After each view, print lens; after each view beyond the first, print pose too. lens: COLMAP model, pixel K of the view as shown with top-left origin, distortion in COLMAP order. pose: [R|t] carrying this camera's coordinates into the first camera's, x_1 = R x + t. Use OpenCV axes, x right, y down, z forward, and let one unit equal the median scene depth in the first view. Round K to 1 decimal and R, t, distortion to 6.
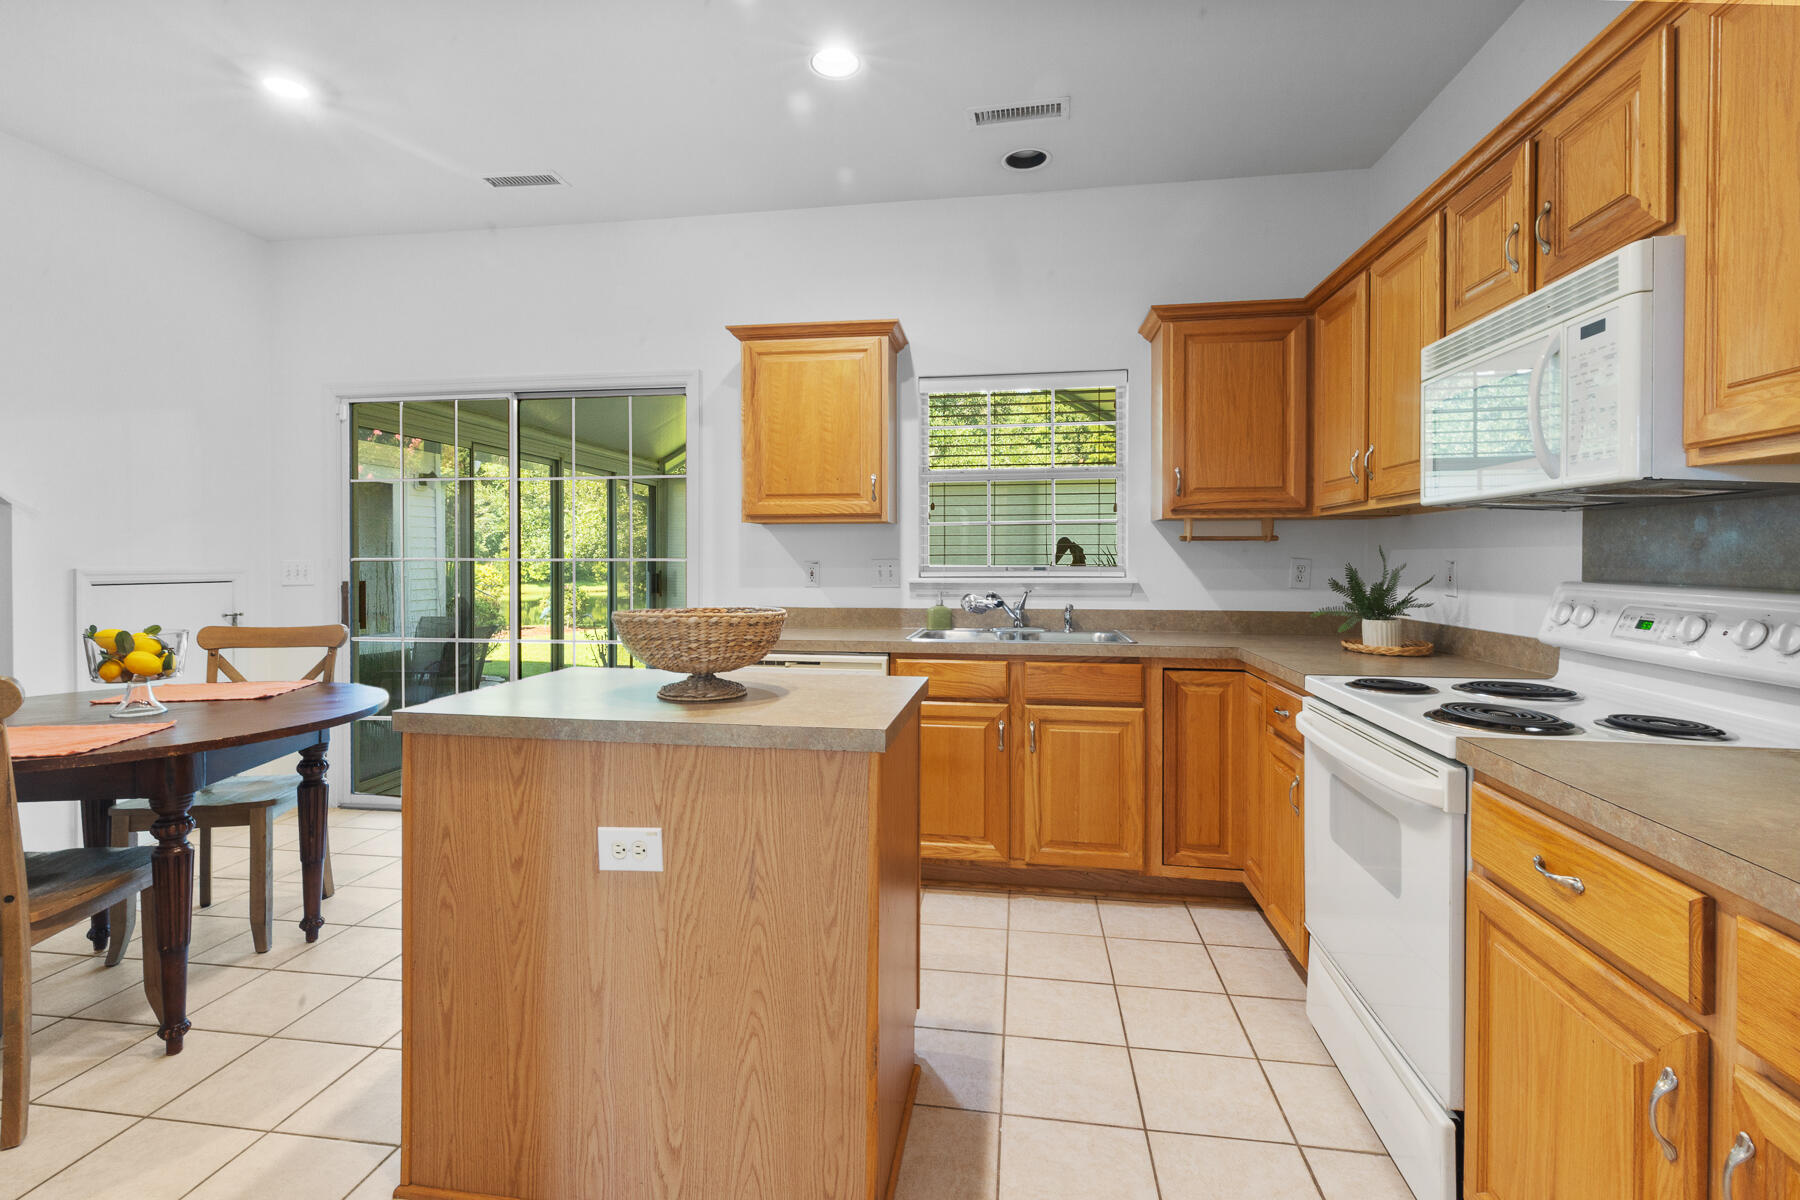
lens RADIAL K [[827.9, 0, 891.1], [0, 827.9, 563.2], [0, 0, 1]] dist [0.009367, -0.000588]
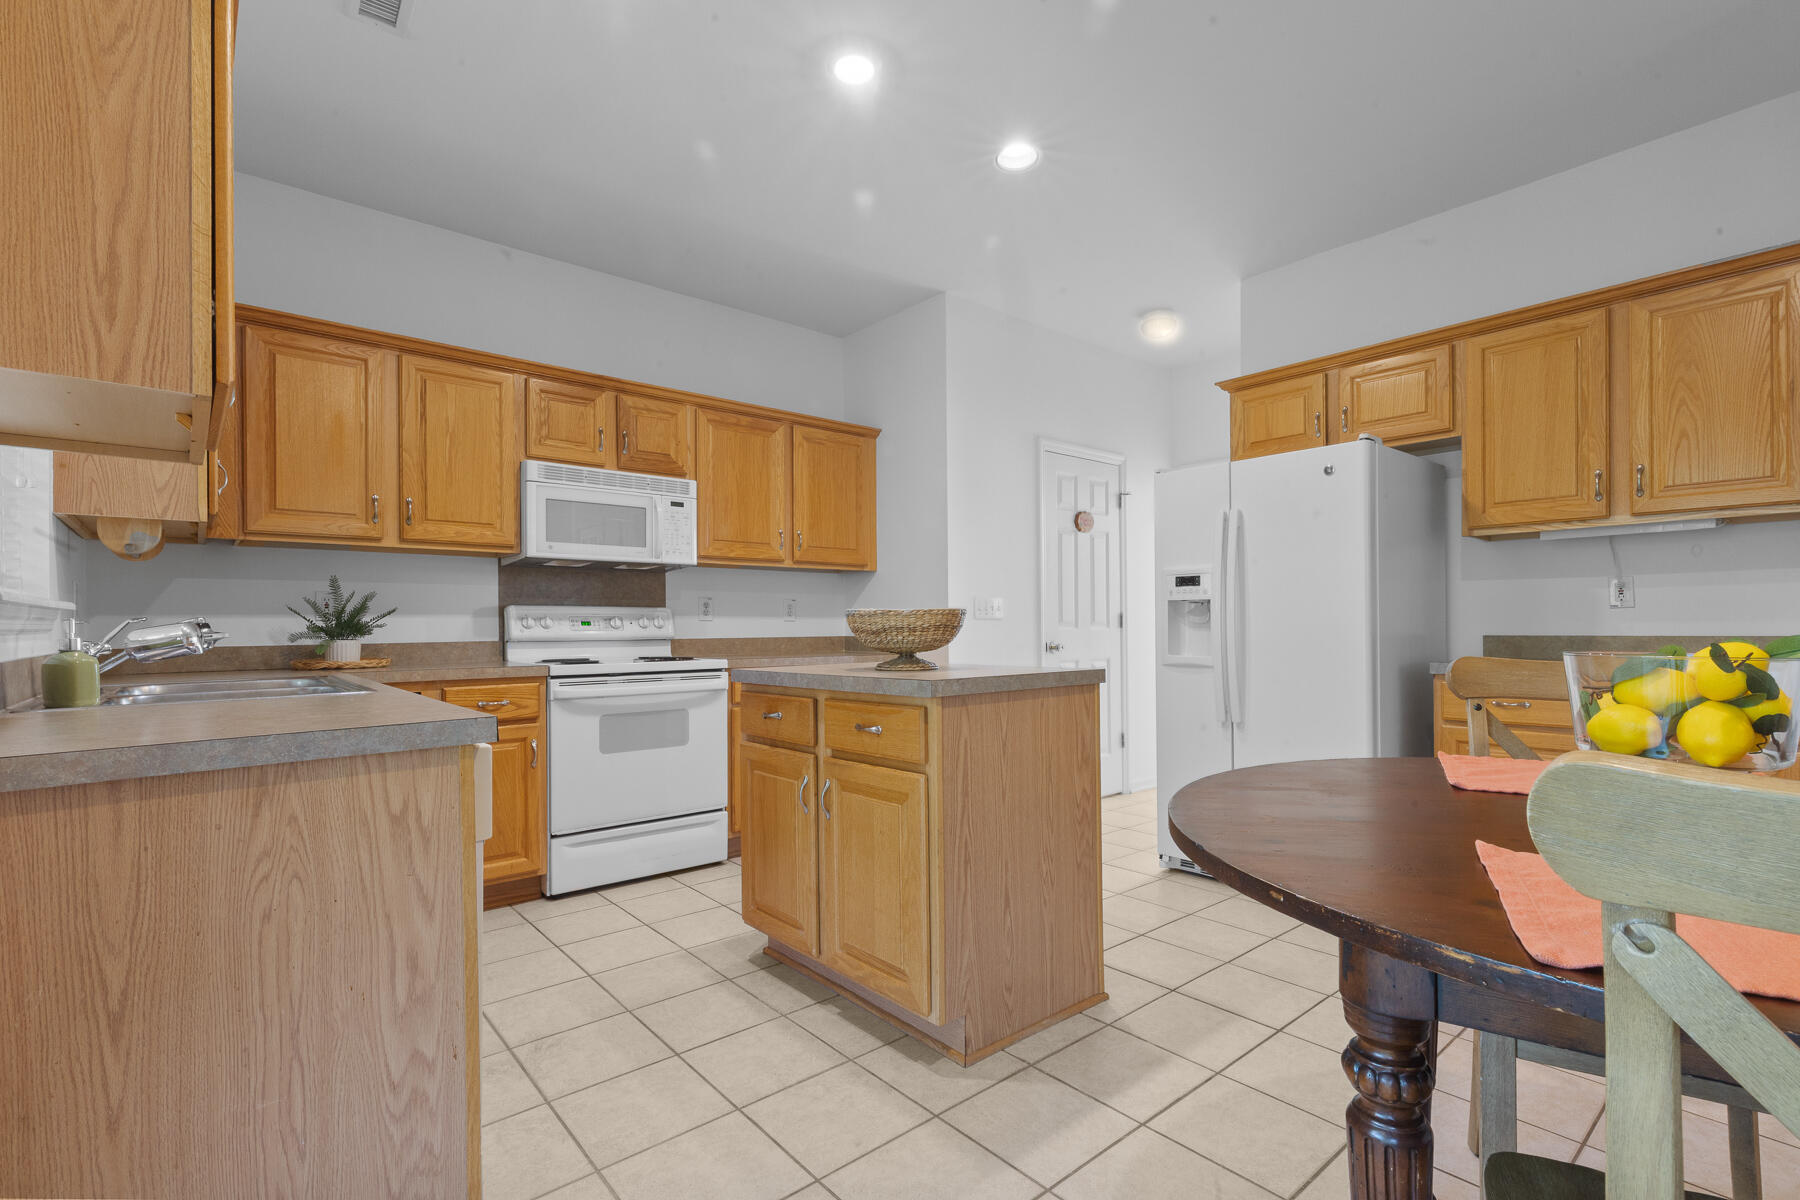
lens RADIAL K [[827.9, 0, 902.5], [0, 827.9, 618.1], [0, 0, 1]] dist [0.009367, -0.000588]
pose [[-0.753074, 0.022397, 0.657554, -1.119339], [0.016867, 0.999749, -0.014735, 0.101819], [-0.657719, -0.000006, -0.753263, 2.009642]]
